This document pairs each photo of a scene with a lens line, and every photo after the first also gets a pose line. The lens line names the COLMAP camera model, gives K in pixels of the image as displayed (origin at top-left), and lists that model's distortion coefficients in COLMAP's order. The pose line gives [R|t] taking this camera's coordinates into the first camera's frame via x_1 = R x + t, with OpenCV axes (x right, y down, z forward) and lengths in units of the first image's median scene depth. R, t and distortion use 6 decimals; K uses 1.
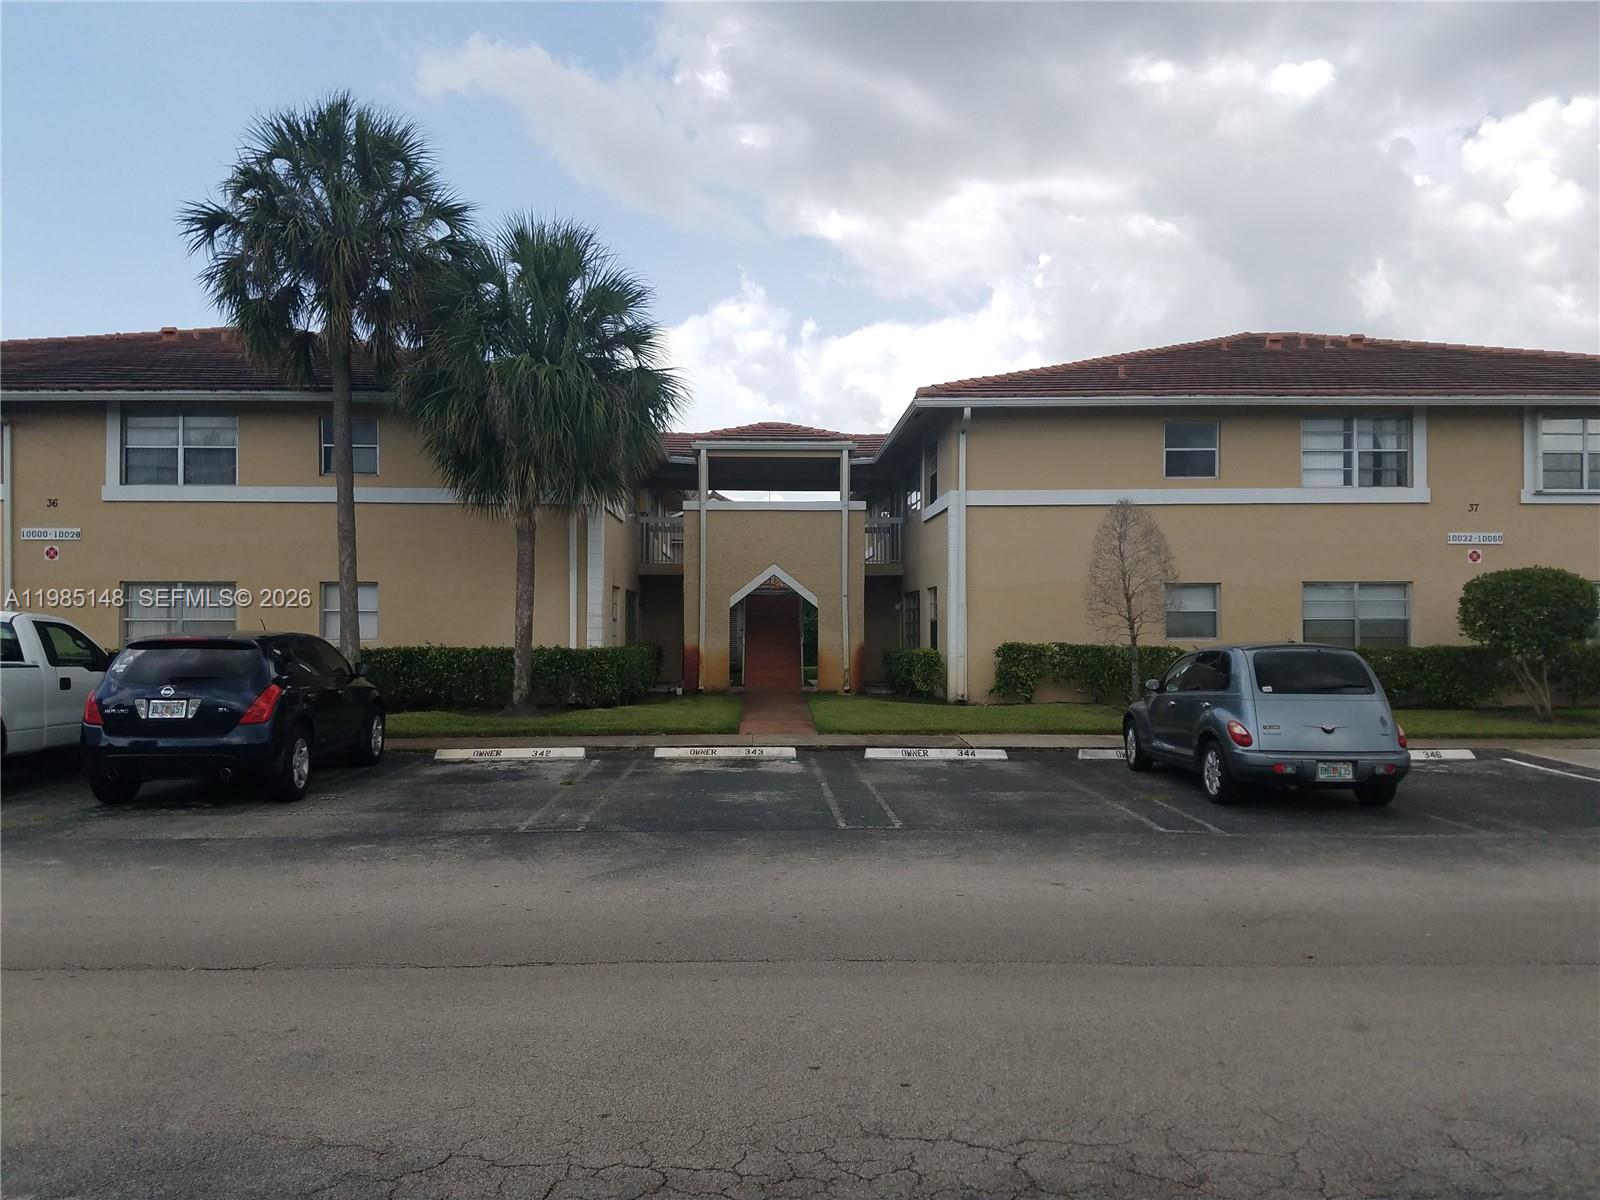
lens RADIAL K [[1211.0, 0, 800.1], [0, 1211.0, 657.1], [0, 0, 1]] dist [0.190078, -0.251538]
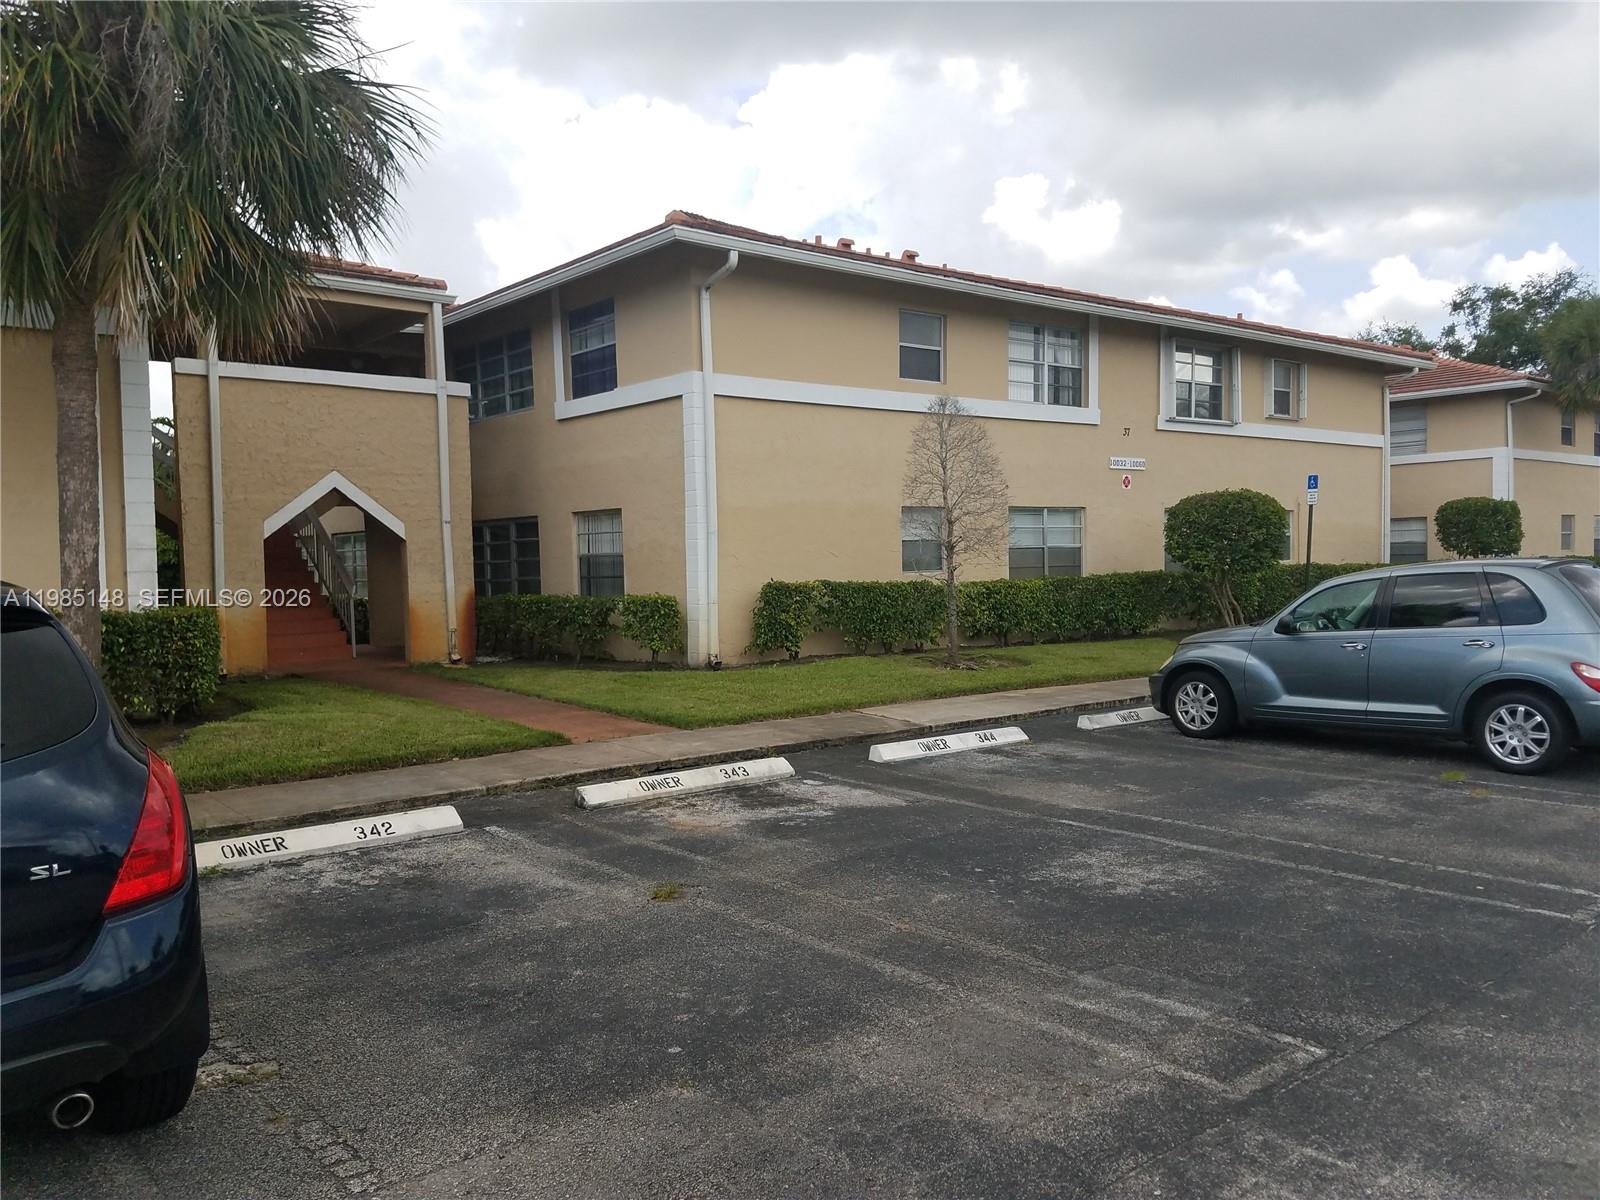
lens RADIAL K [[1211.0, 0, 800.1], [0, 1211.0, 657.1], [0, 0, 1]] dist [0.190078, -0.251538]
pose [[0.796812, -0.064296, 0.600796, -0.260697], [0.038488, 0.997704, 0.055727, -0.006370], [-0.603000, -0.021281, 0.797457, 0.376779]]
